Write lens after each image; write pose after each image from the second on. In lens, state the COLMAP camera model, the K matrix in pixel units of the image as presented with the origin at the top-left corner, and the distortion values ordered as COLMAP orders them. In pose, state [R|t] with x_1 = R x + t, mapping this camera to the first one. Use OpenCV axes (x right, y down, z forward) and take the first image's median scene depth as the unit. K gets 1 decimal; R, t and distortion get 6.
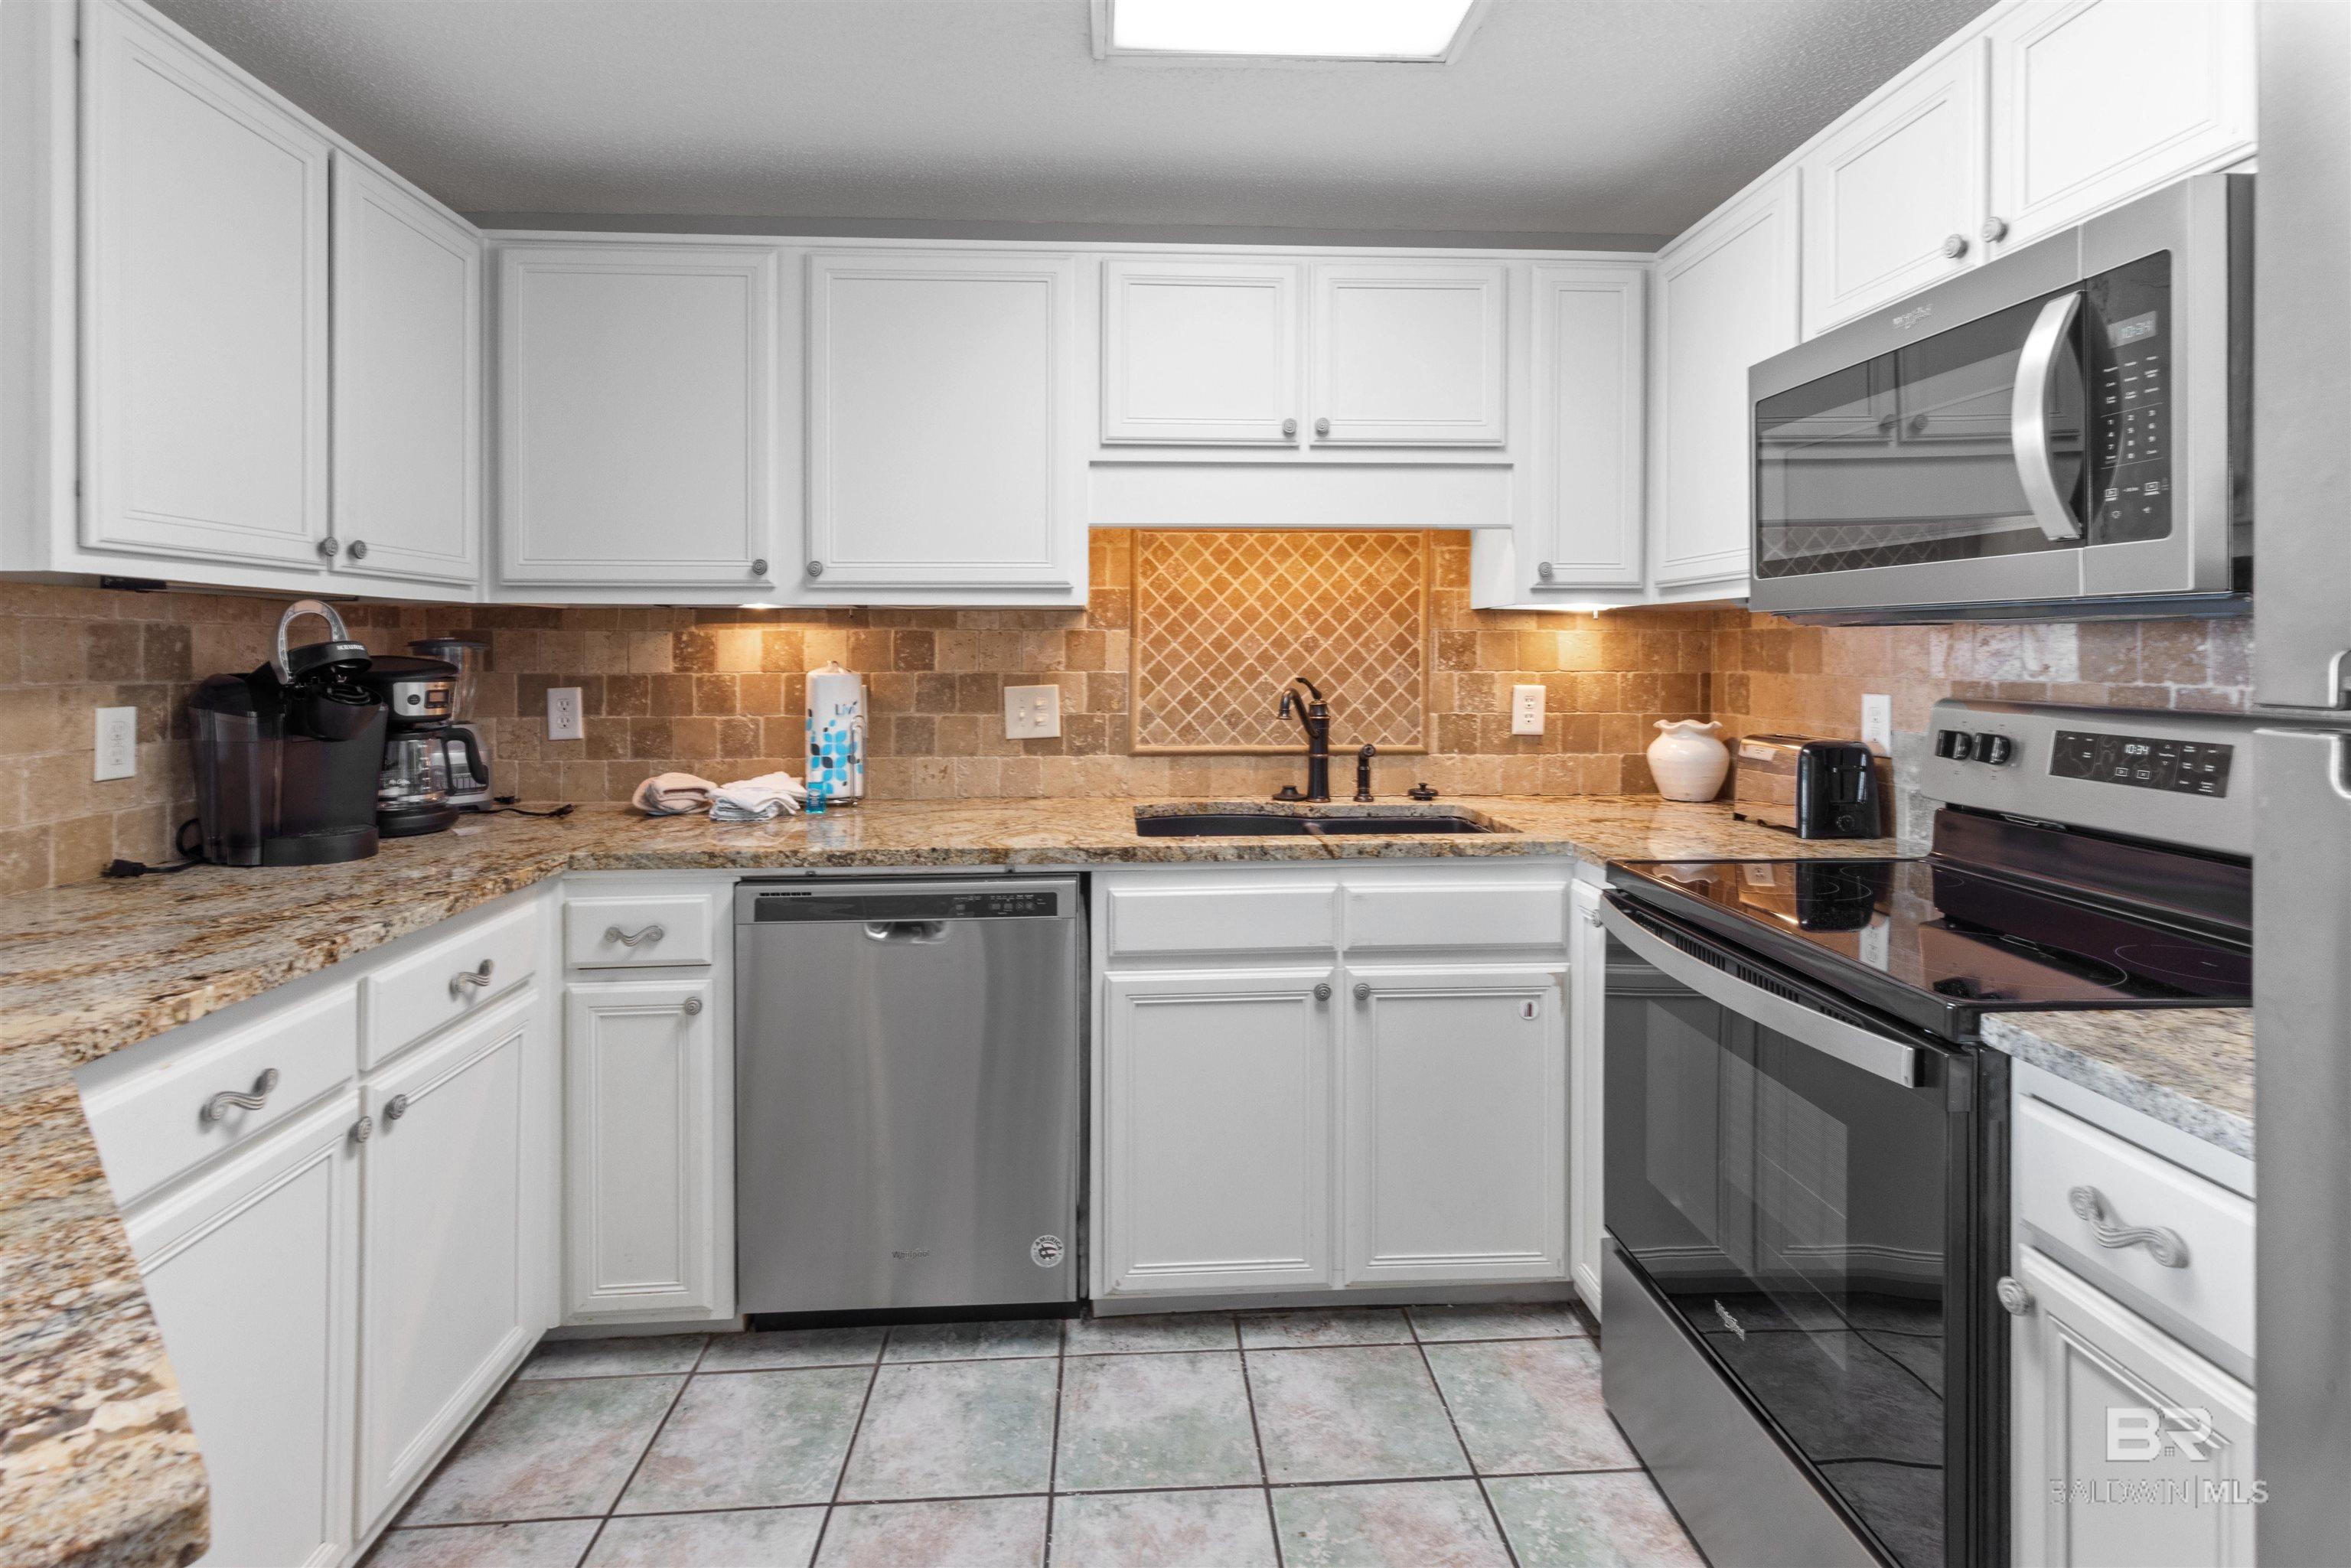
lens RADIAL K [[1094.5, 0, 1176.0], [0, 1094.5, 645.8], [0, 0, 1]] dist [0.002240, 0.000344]
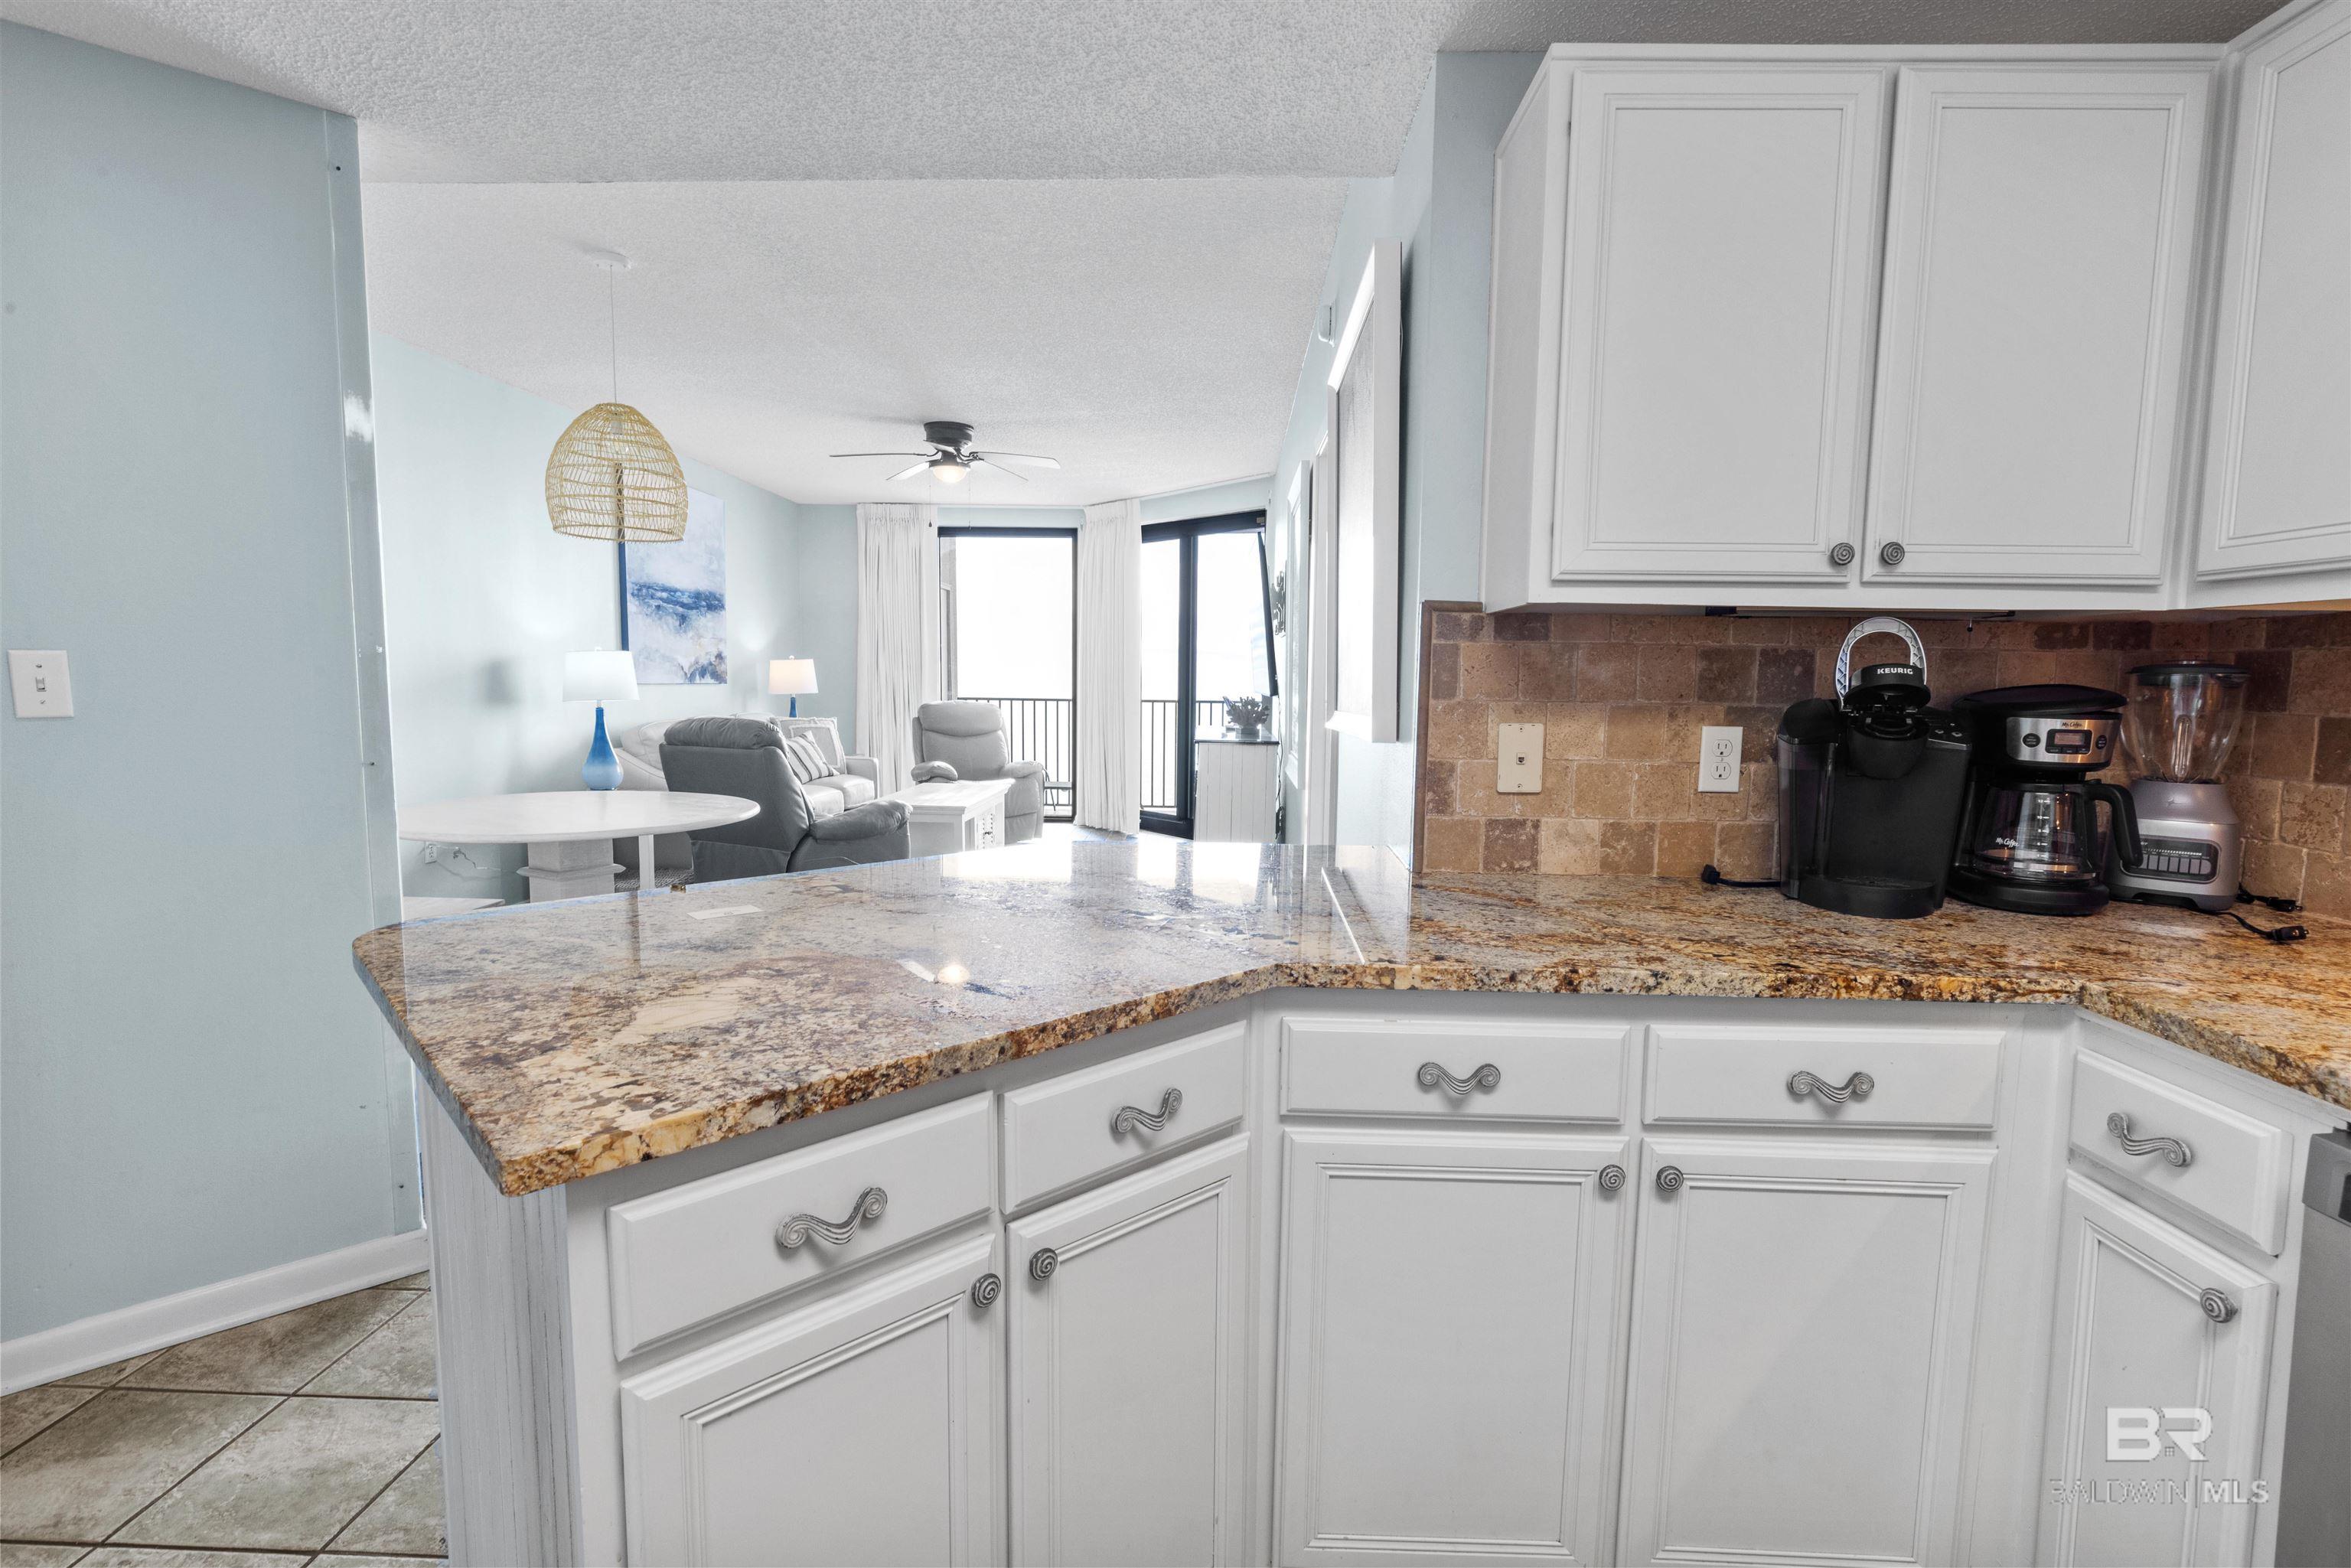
lens RADIAL K [[1089.7, 0, 1175.5], [0, 1089.7, 784.0], [0, 0, 1]] dist [-0.001392, -0.000110]
pose [[-0.090749, 0.099164, -0.990924, 0.105735], [-0.008762, 0.994912, 0.100365, 0.006465], [0.995835, 0.017790, -0.089418, 0.384969]]
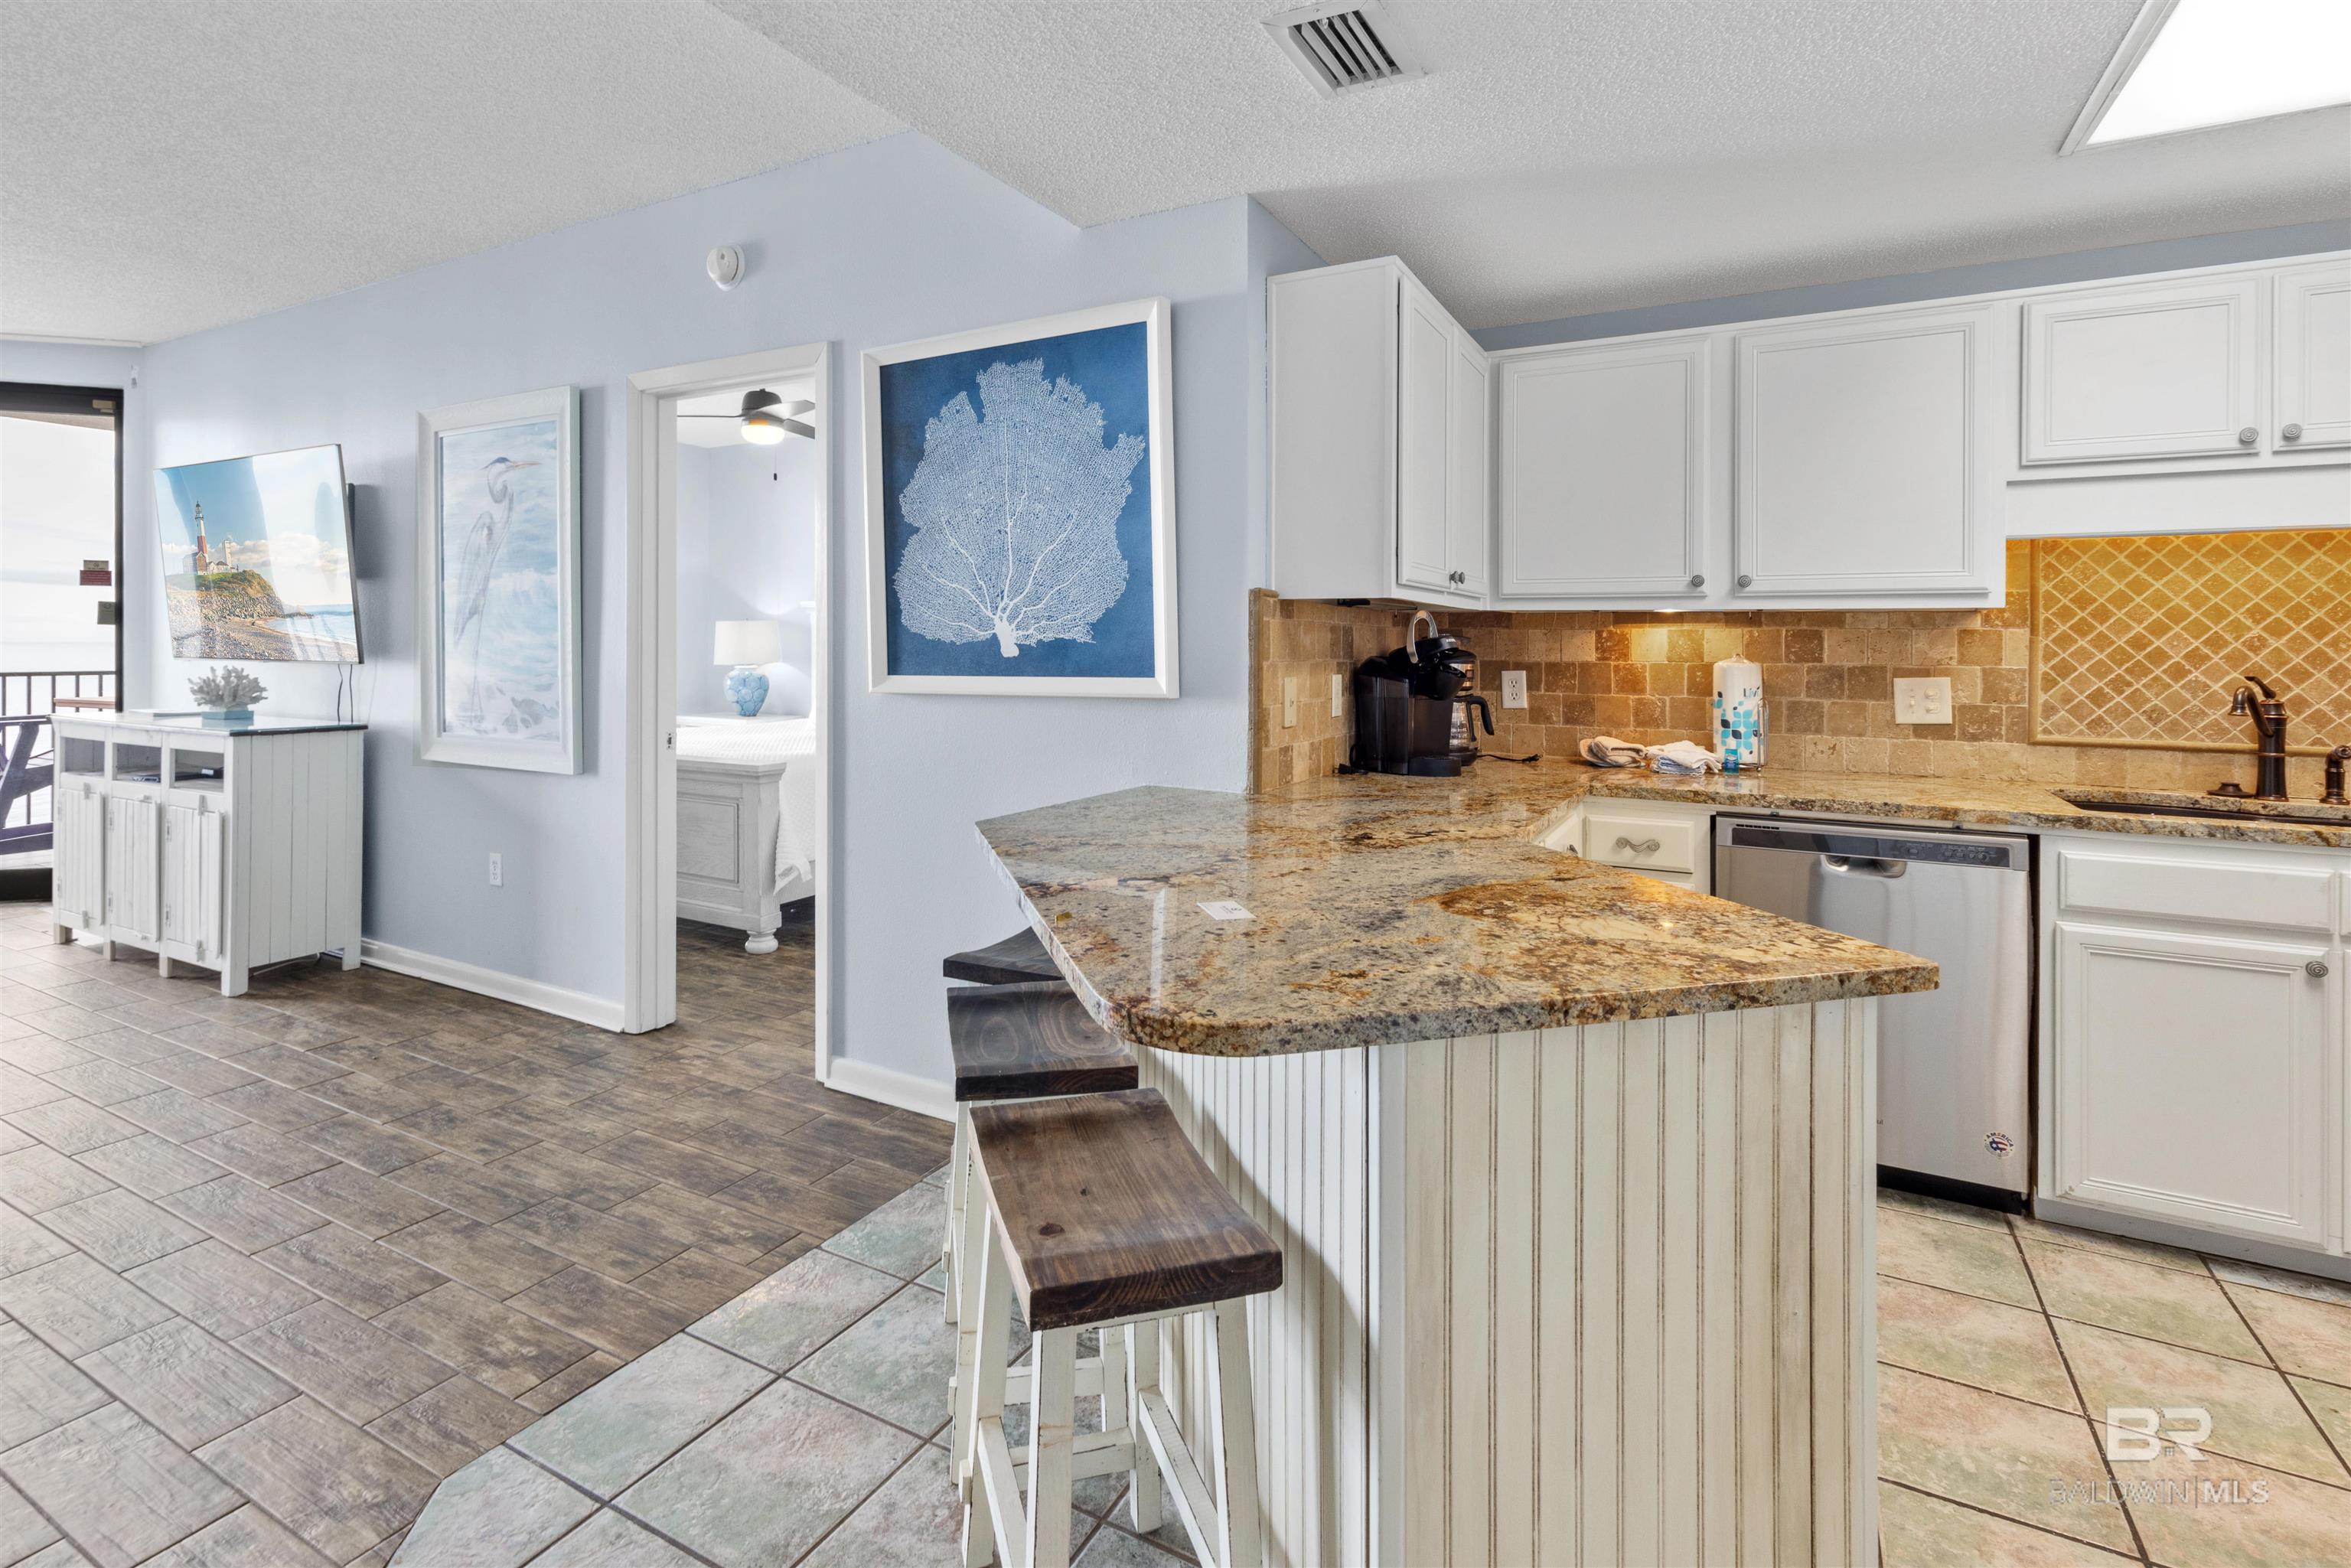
lens RADIAL K [[1089.8, 0, 1173.2], [0, 1089.8, 631.0], [0, 0, 1]] dist [-0.002058, -0.000515]
pose [[0.843605, 0.001947, -0.536961, -0.186841], [-0.007793, 0.999933, -0.008618, 0.003664], [0.536908, 0.011454, 0.843563, -0.388131]]
